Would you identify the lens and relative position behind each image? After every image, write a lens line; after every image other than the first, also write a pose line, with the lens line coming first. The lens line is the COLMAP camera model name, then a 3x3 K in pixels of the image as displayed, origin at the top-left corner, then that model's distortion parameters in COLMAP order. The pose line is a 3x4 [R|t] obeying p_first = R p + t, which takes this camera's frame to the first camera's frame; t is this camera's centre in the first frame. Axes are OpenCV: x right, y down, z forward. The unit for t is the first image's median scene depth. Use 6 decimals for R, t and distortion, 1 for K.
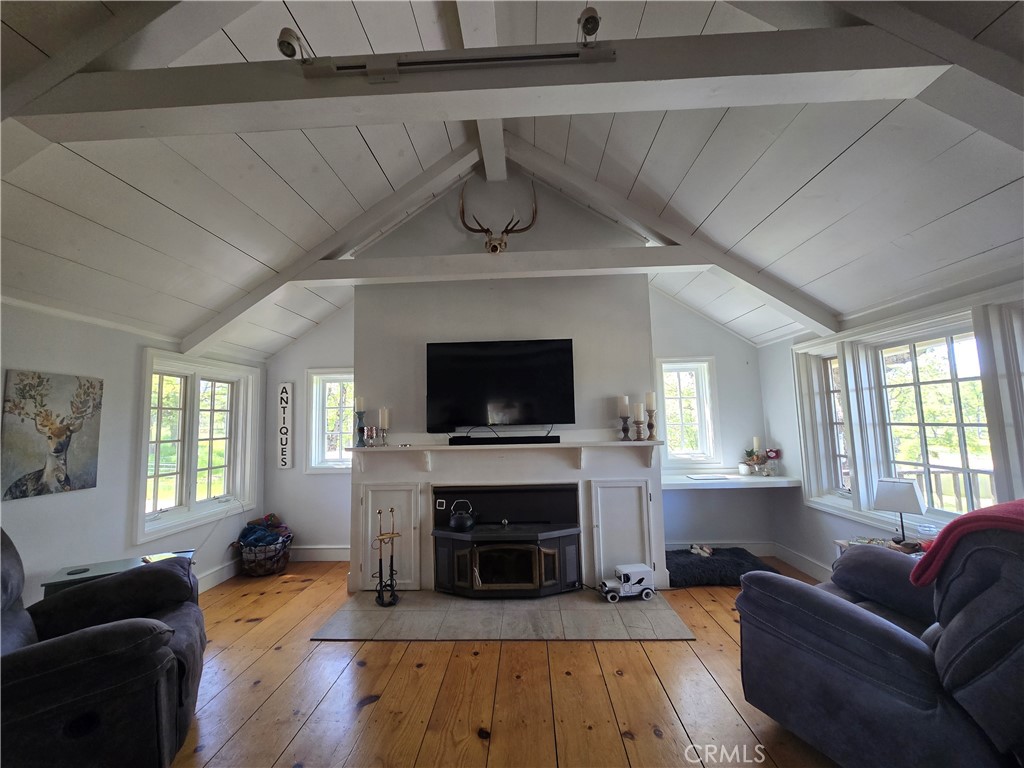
lens RADIAL K [[410.2, 0, 507.0], [0, 410.2, 382.8], [0, 0, 1]] dist [-0.001269, 0.000920]
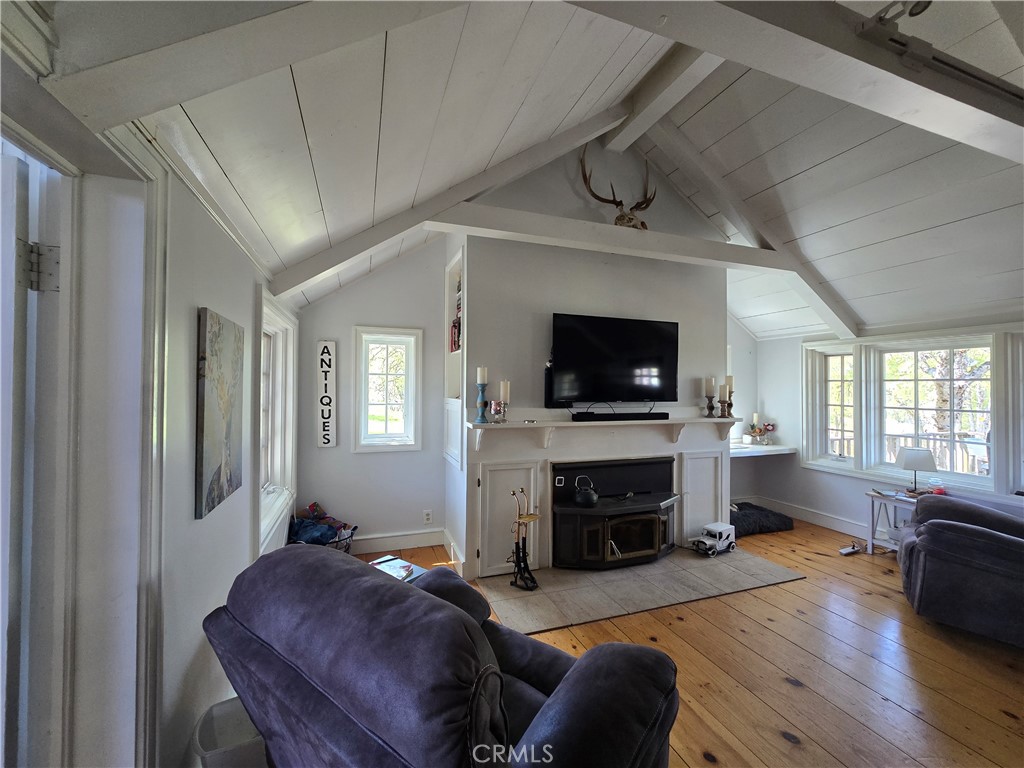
lens RADIAL K [[410.2, 0, 503.6], [0, 410.2, 380.5], [0, 0, 1]] dist [-0.001269, 0.000920]
pose [[0.929450, 0.036554, 0.367134, -0.660455], [-0.065229, 0.995685, 0.065998, 0.001860], [-0.363137, -0.085290, 0.927824, 0.165653]]
